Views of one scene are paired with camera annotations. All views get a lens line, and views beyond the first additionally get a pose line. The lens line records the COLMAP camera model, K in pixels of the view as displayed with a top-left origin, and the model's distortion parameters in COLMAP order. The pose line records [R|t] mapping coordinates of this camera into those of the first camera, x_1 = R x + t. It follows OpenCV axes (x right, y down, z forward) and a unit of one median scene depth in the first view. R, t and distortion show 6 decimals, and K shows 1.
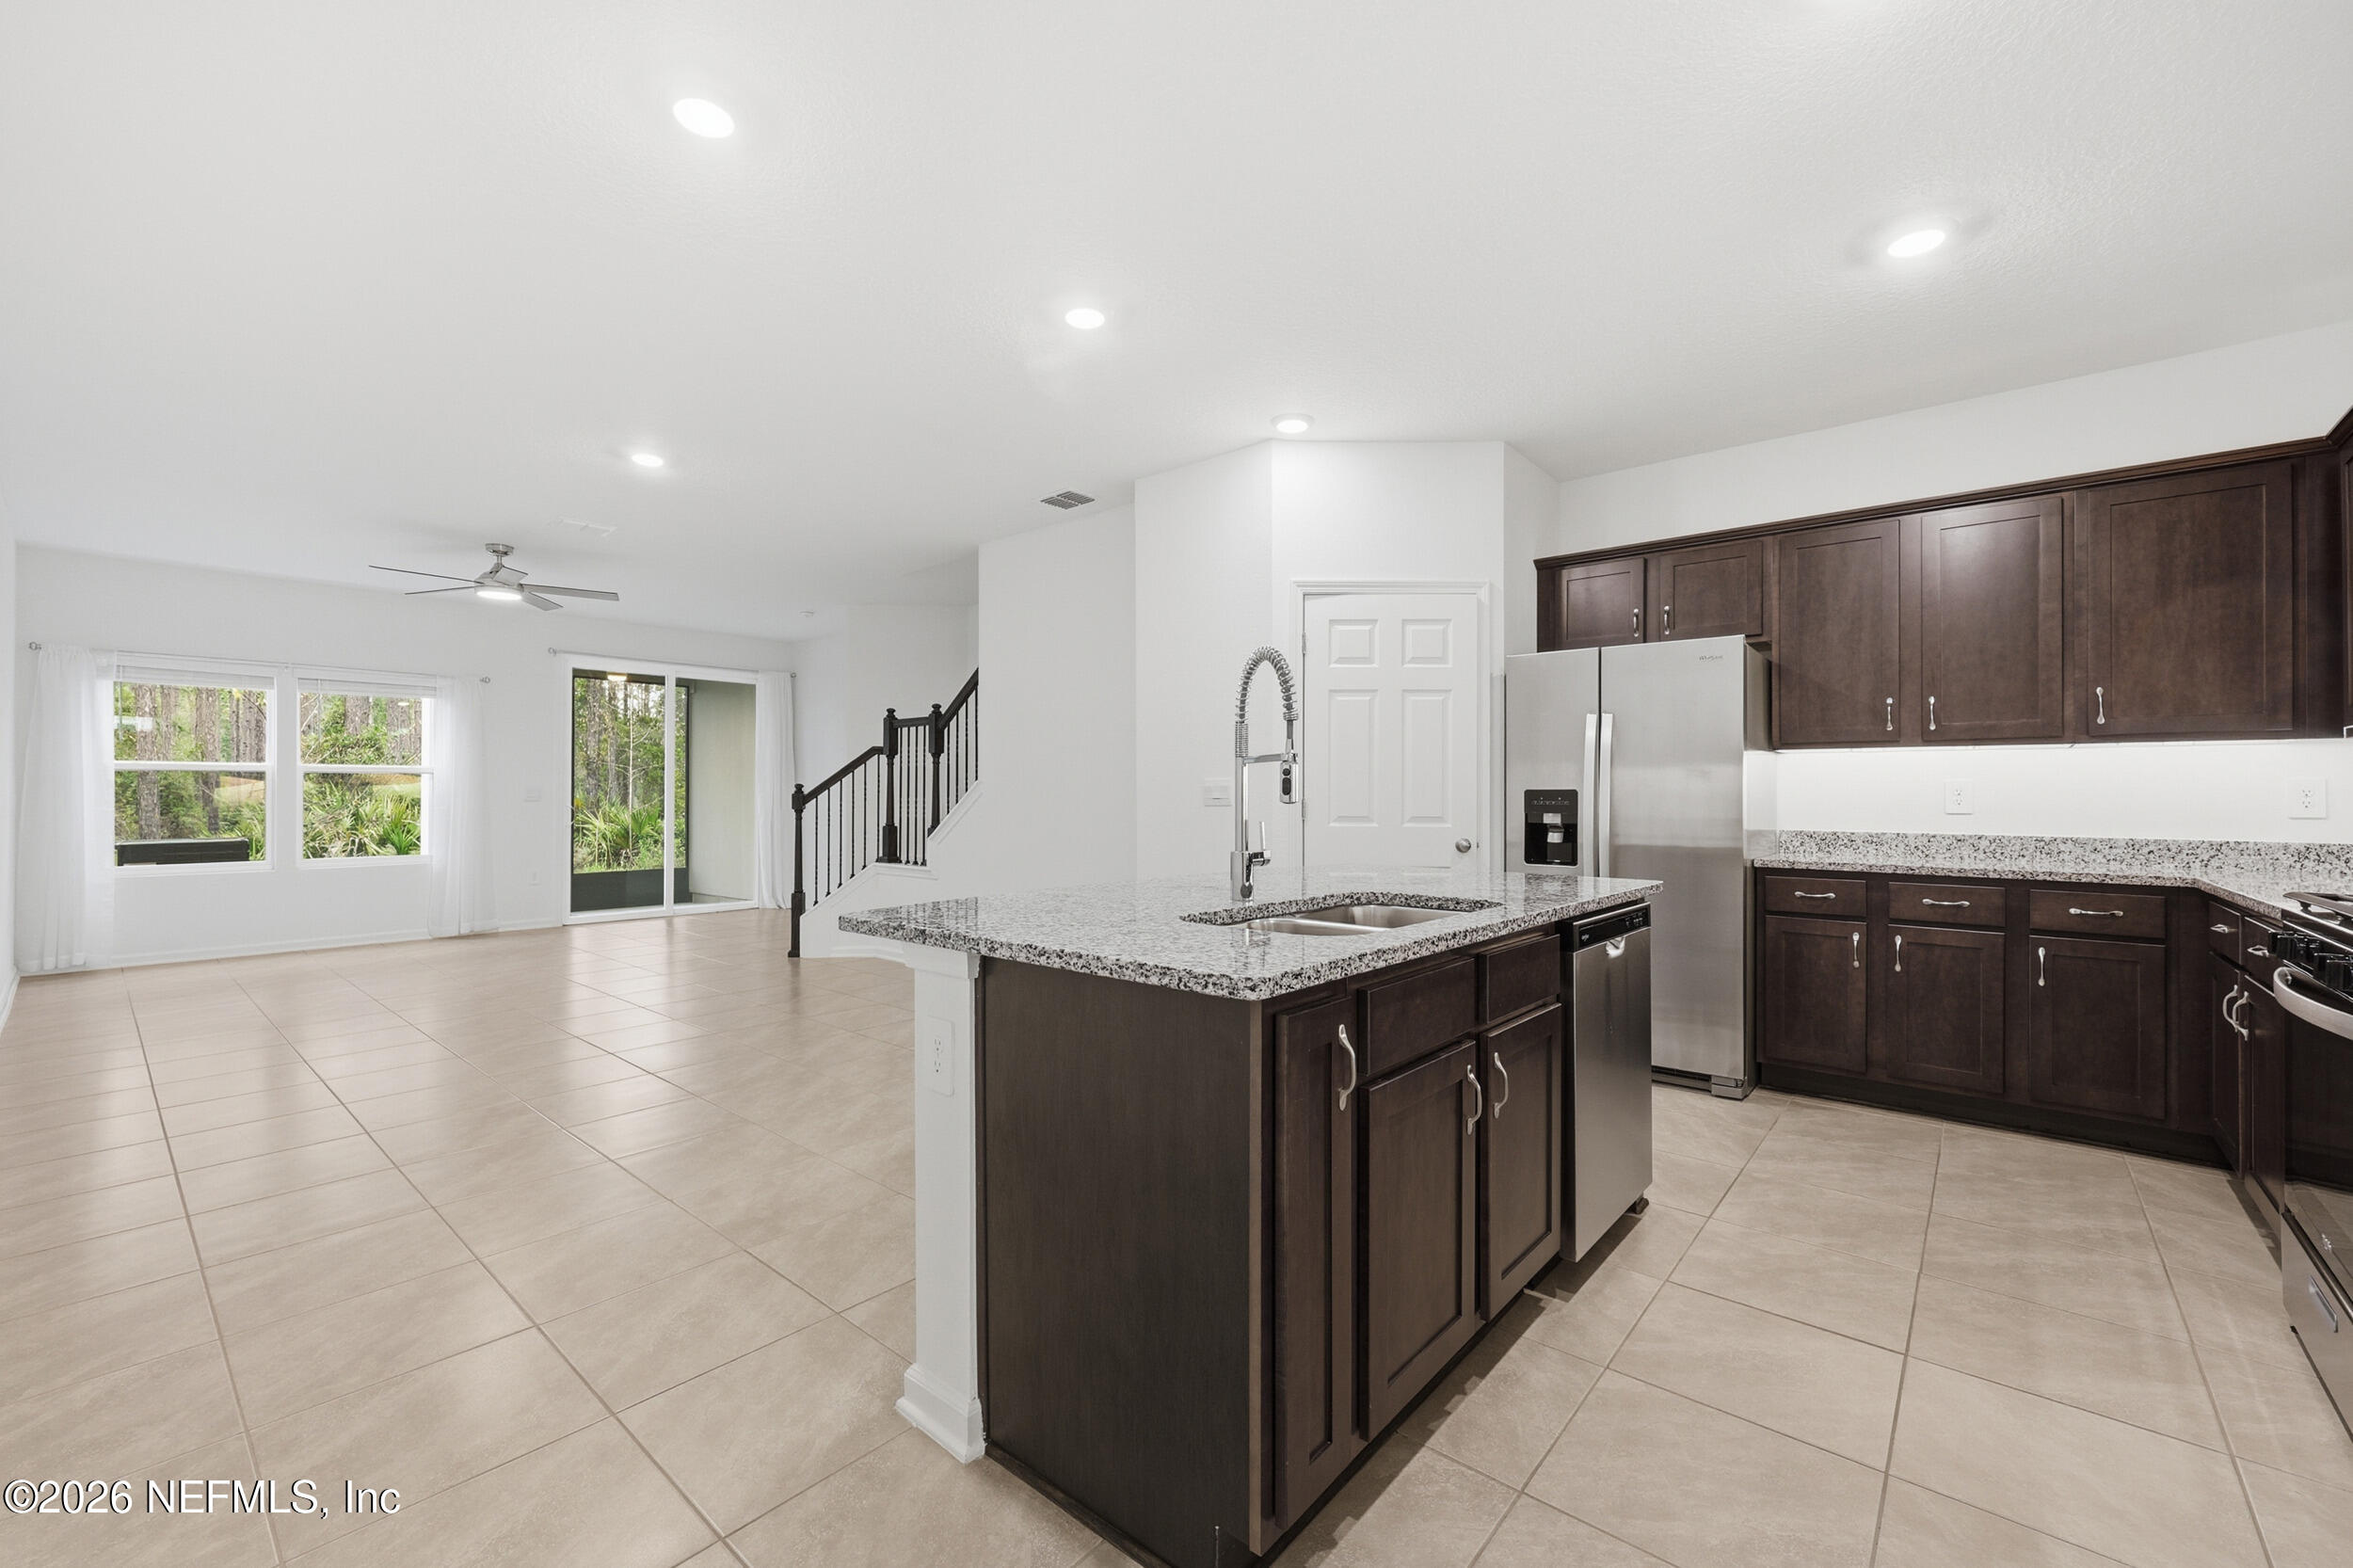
lens RADIAL K [[947.3, 0, 1185.7], [0, 947.3, 789.6], [0, 0, 1]] dist [-0.000423, 0.000674]
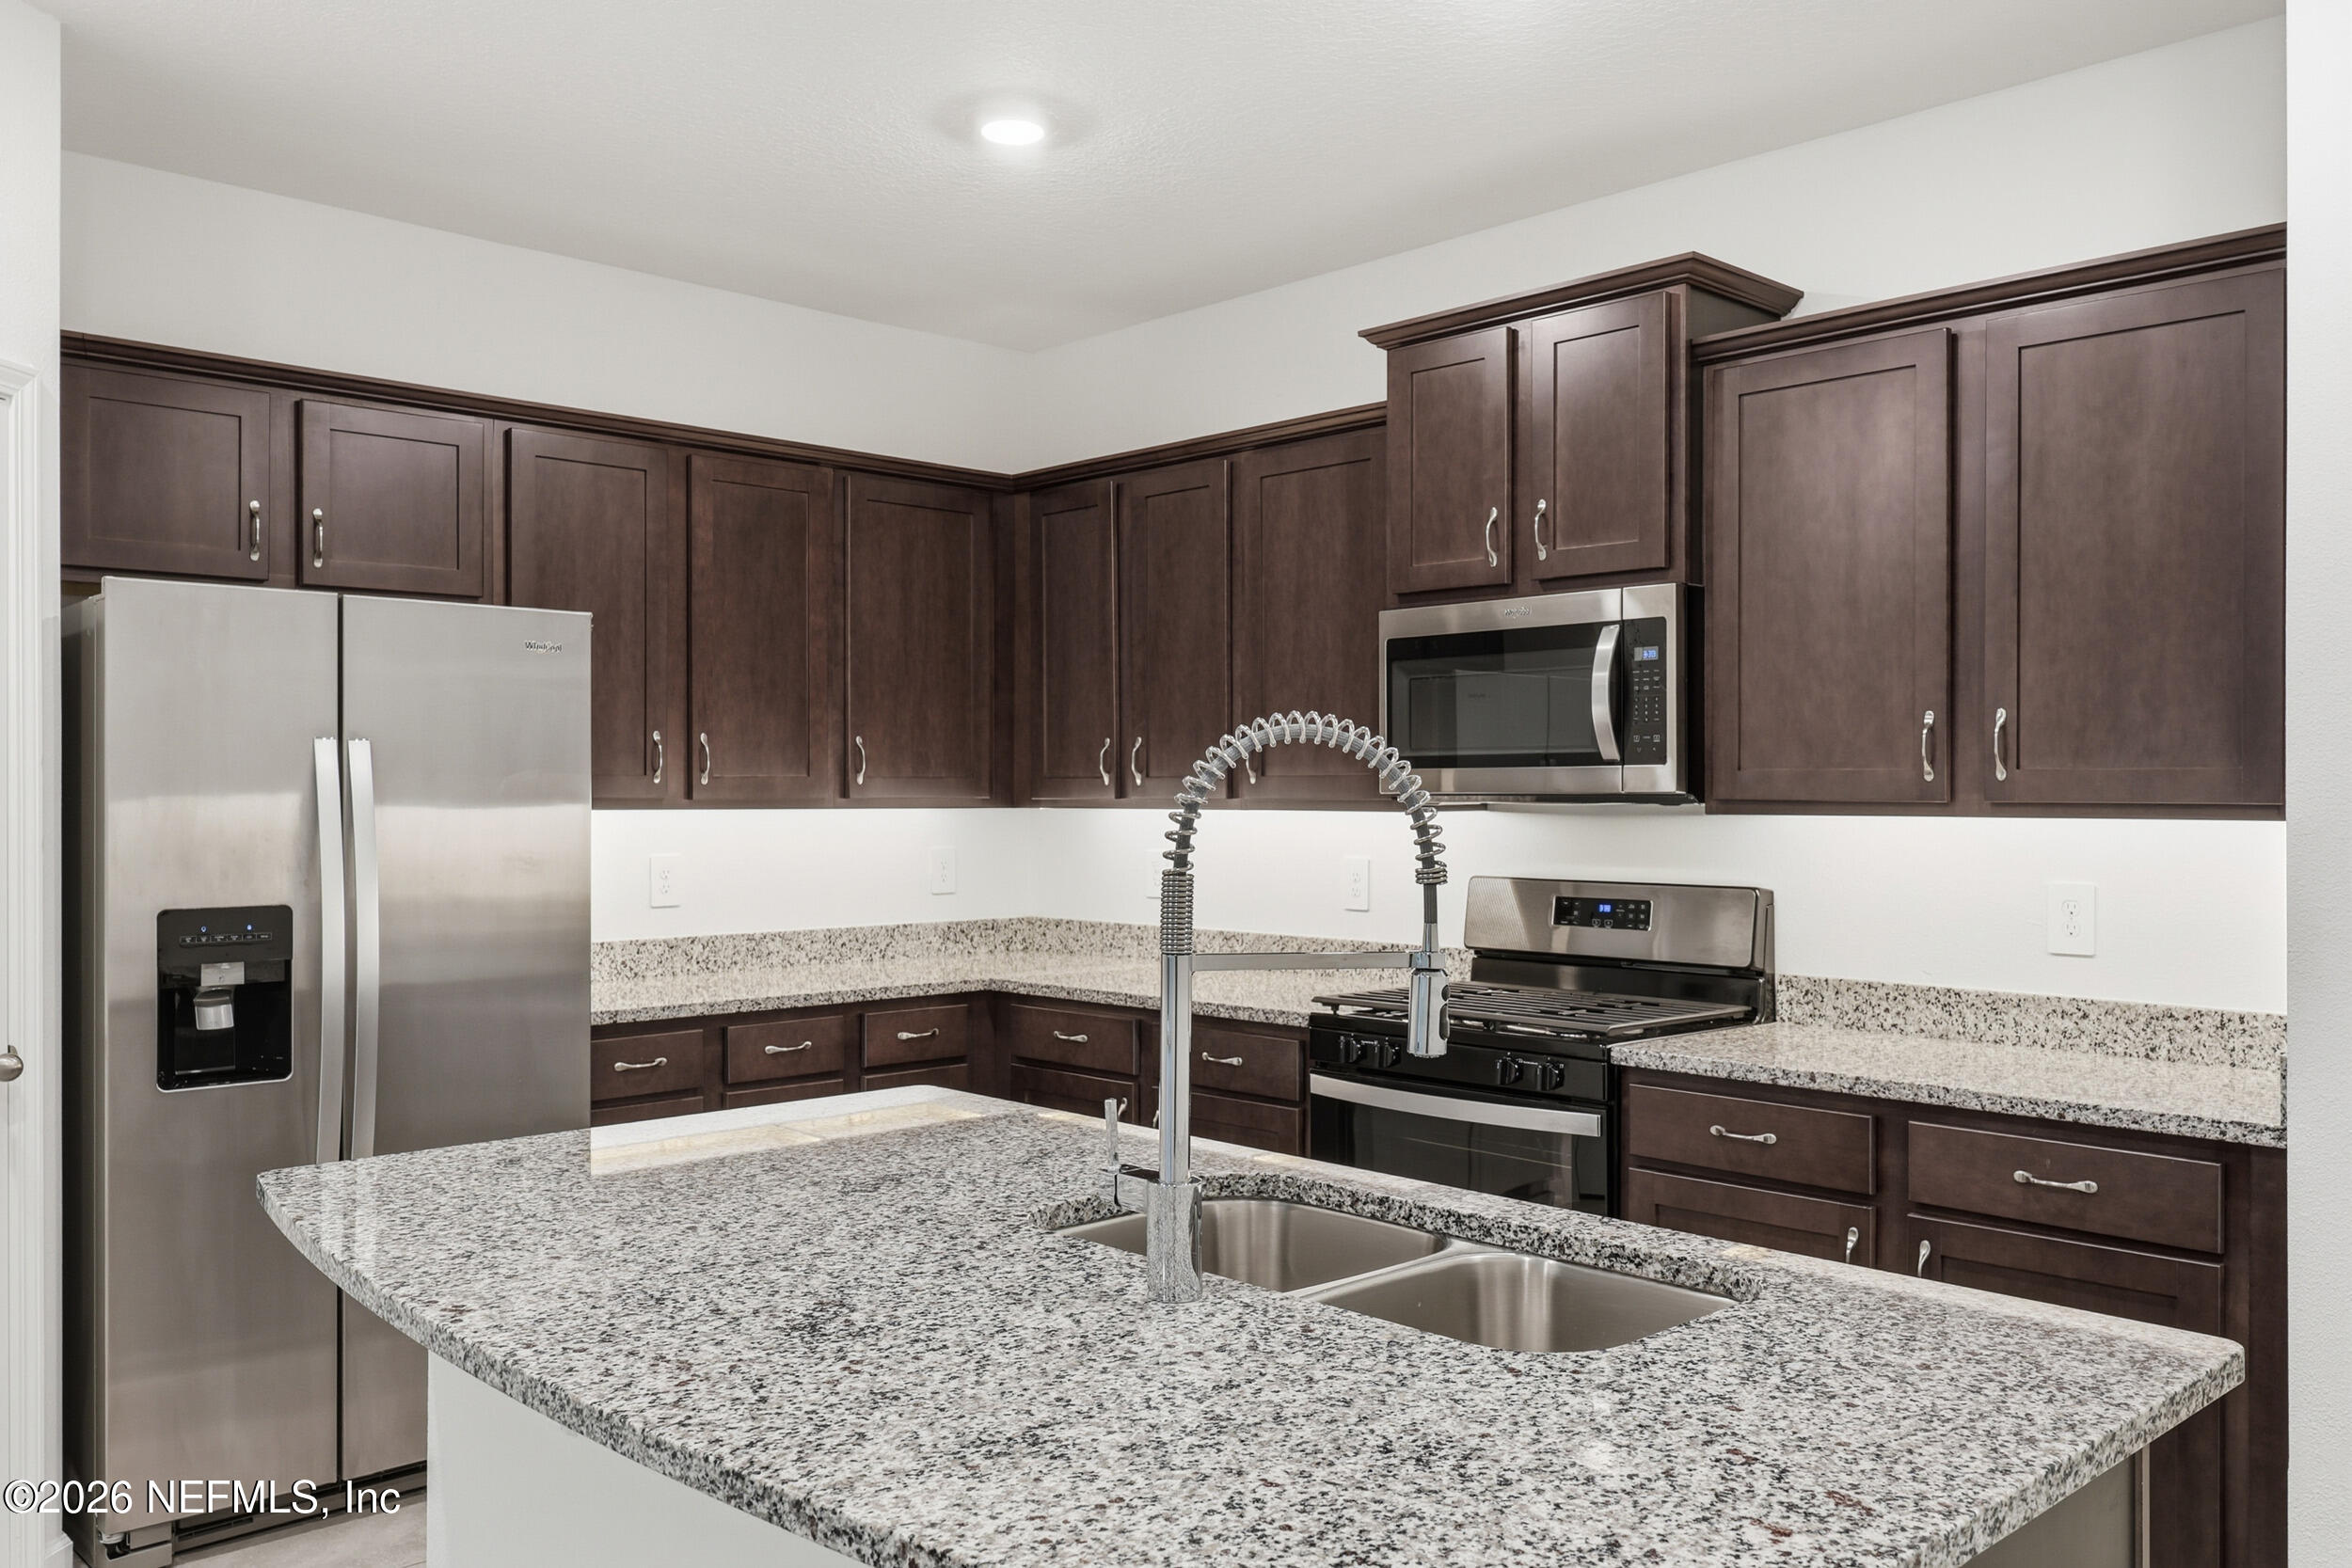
lens RADIAL K [[1850.0, 0, 1159.7], [0, 1850.0, 785.7], [0, 0, 1]] dist [0.011932, -0.002949]
pose [[0.113155, -0.000693, 0.993577, -0.402767], [-0.006143, 0.999980, 0.001398, -0.058760], [-0.993558, -0.006262, 0.113148, 0.483811]]
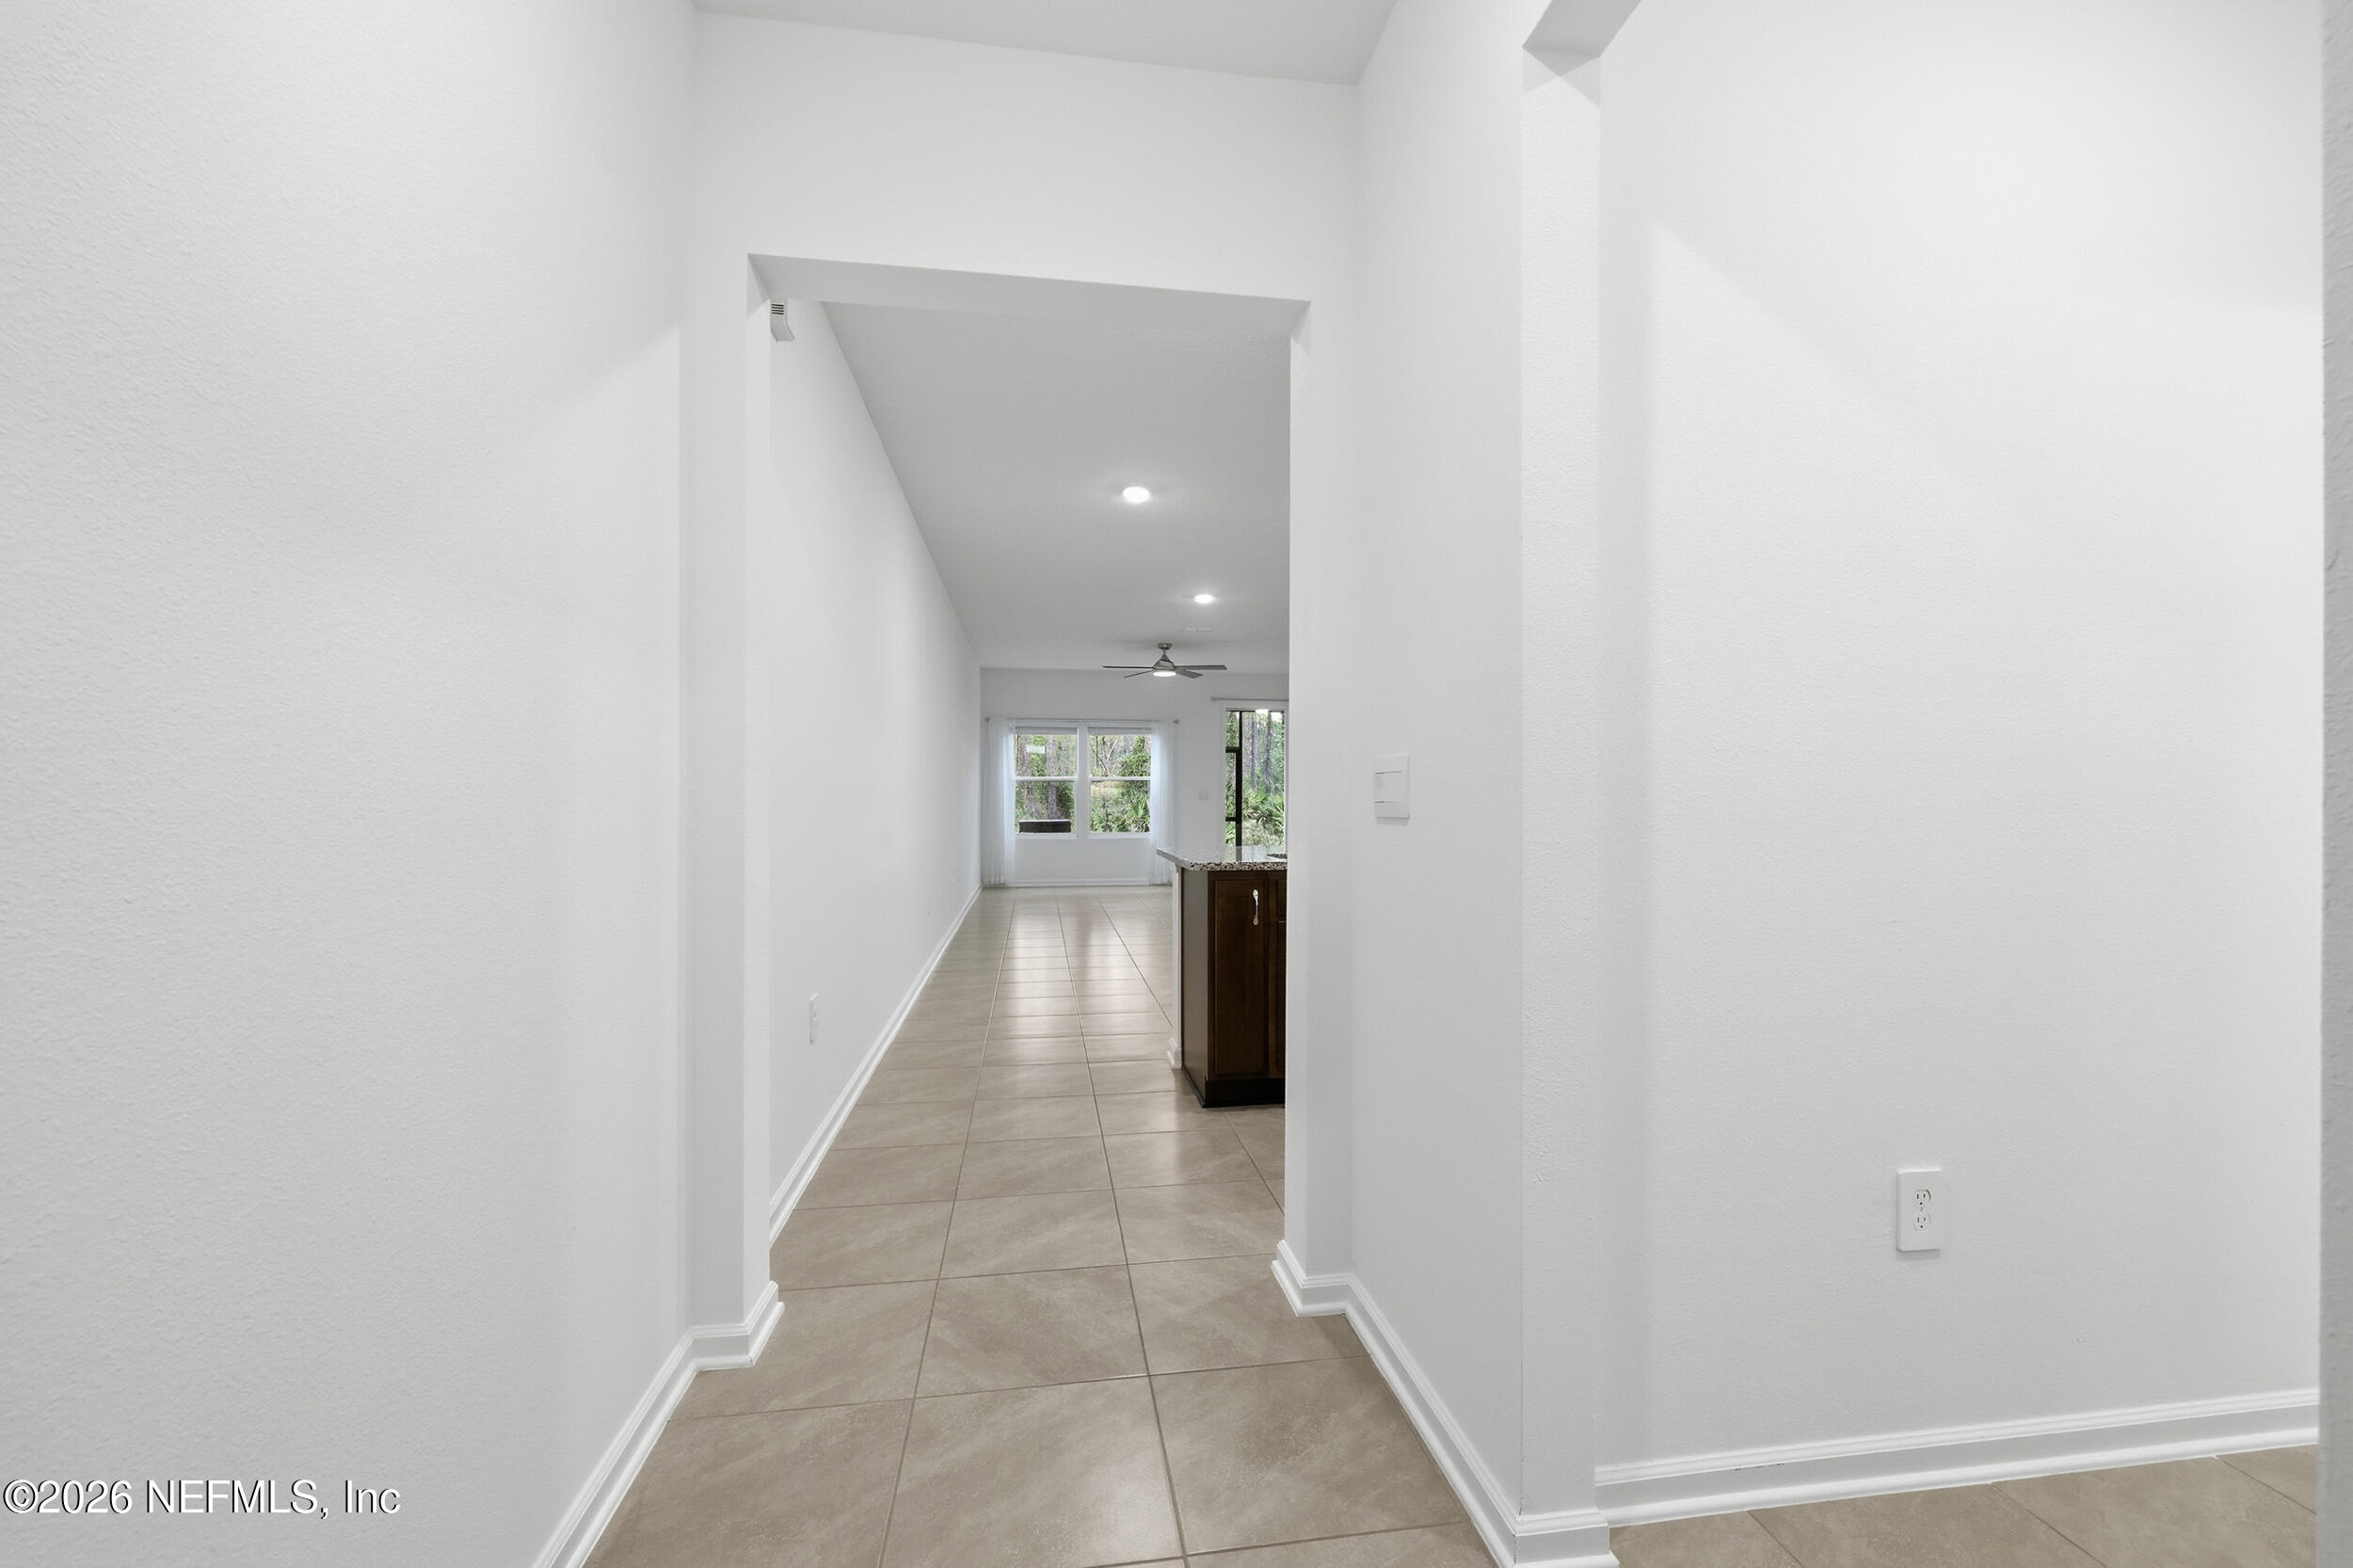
lens RADIAL K [[947.3, 0, 1193.6], [0, 947.3, 780.0], [0, 0, 1]] dist [-0.000423, 0.000674]
pose [[0.765588, -0.008443, -0.643276, 0.564514], [0.000401, 0.999920, -0.012646, 0.000693], [0.643331, 0.009424, 0.765530, -0.343847]]
